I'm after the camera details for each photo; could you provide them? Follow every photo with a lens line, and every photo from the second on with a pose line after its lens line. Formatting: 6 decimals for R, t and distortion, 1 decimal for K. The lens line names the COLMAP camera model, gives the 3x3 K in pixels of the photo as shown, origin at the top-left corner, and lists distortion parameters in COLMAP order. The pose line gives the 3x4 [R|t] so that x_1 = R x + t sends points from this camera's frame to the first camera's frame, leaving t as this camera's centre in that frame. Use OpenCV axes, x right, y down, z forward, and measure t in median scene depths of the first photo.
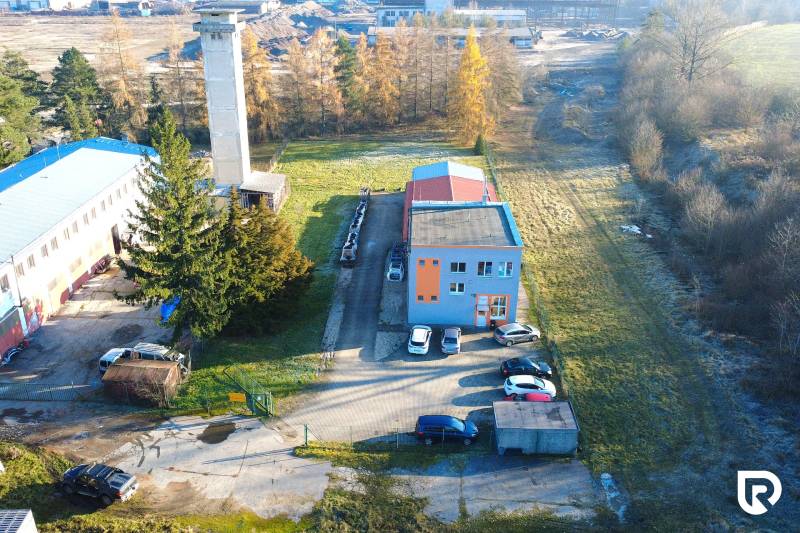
lens RADIAL K [[699.8, 0, 383.2], [0, 699.8, 266.0], [0, 0, 1]] dist [-0.003044, -0.002200]
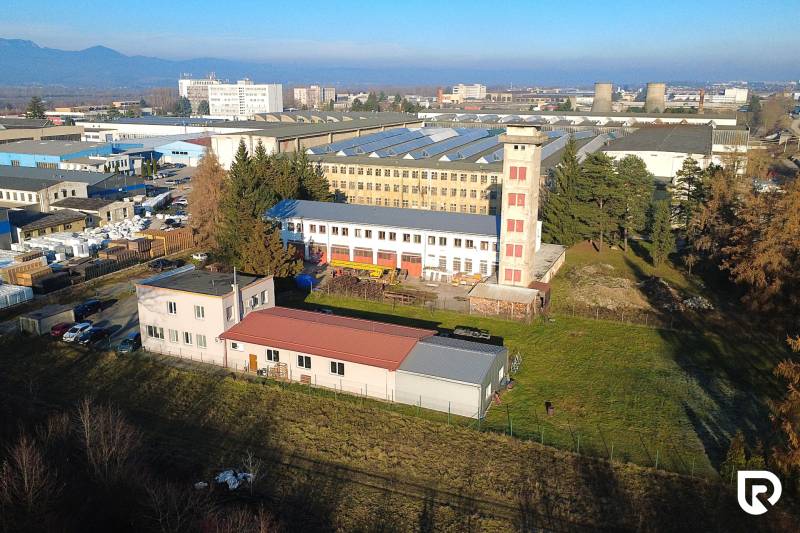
lens RADIAL K [[699.8, 0, 383.2], [0, 699.8, 266.0], [0, 0, 1]] dist [-0.003044, -0.002200]
pose [[-0.373127, 0.244343, -0.895026, 1.153862], [-0.371651, 0.844550, 0.385501, -0.713479], [0.850089, 0.476478, -0.224315, 1.628377]]
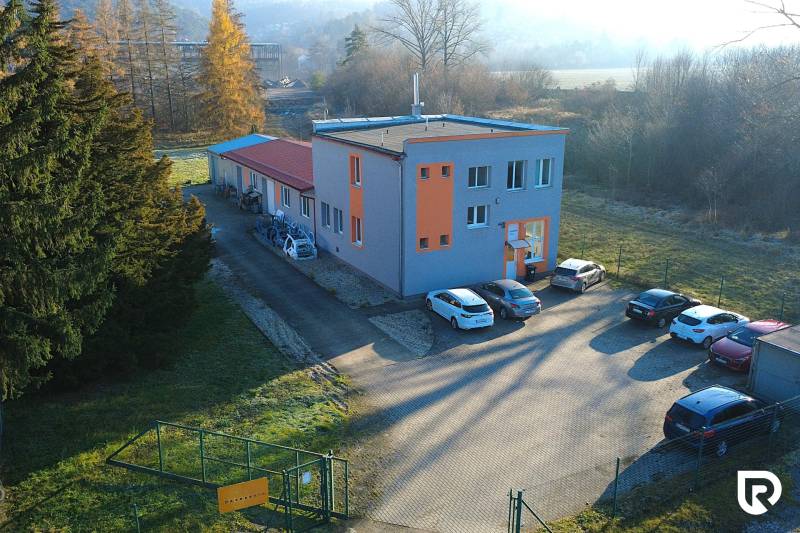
lens RADIAL K [[693.1, 0, 400.0], [0, 693.1, 266.5], [0, 0, 1]] dist [0.004806, -0.000066]
pose [[0.857284, -0.150190, 0.492450, -0.237575], [0.211286, 0.974879, -0.070494, 0.099674], [-0.469492, 0.164481, 0.867481, 0.545734]]
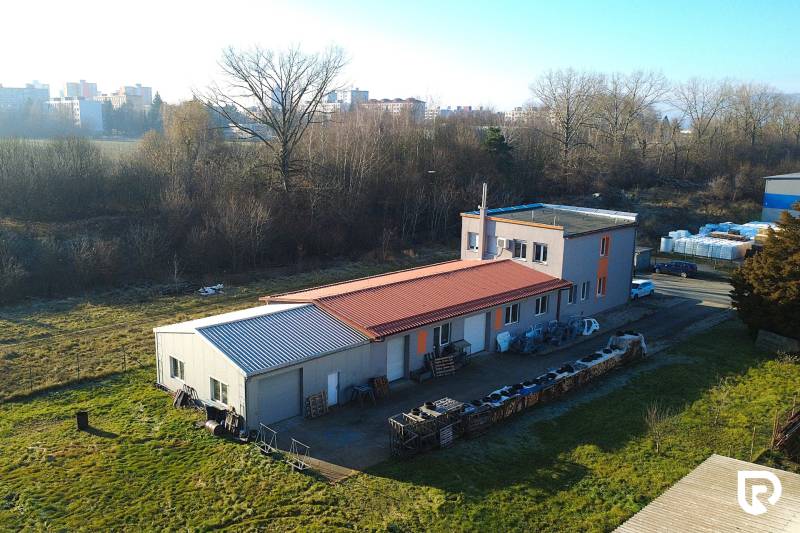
lens RADIAL K [[703.2, 0, 360.2], [0, 703.2, 265.5], [0, 0, 1]] dist [0.002215, -0.003990]
pose [[-0.717896, -0.156806, 0.678260, -0.361246], [0.264331, 0.839934, 0.473962, -0.541099], [-0.644014, 0.519541, -0.561537, 1.821850]]
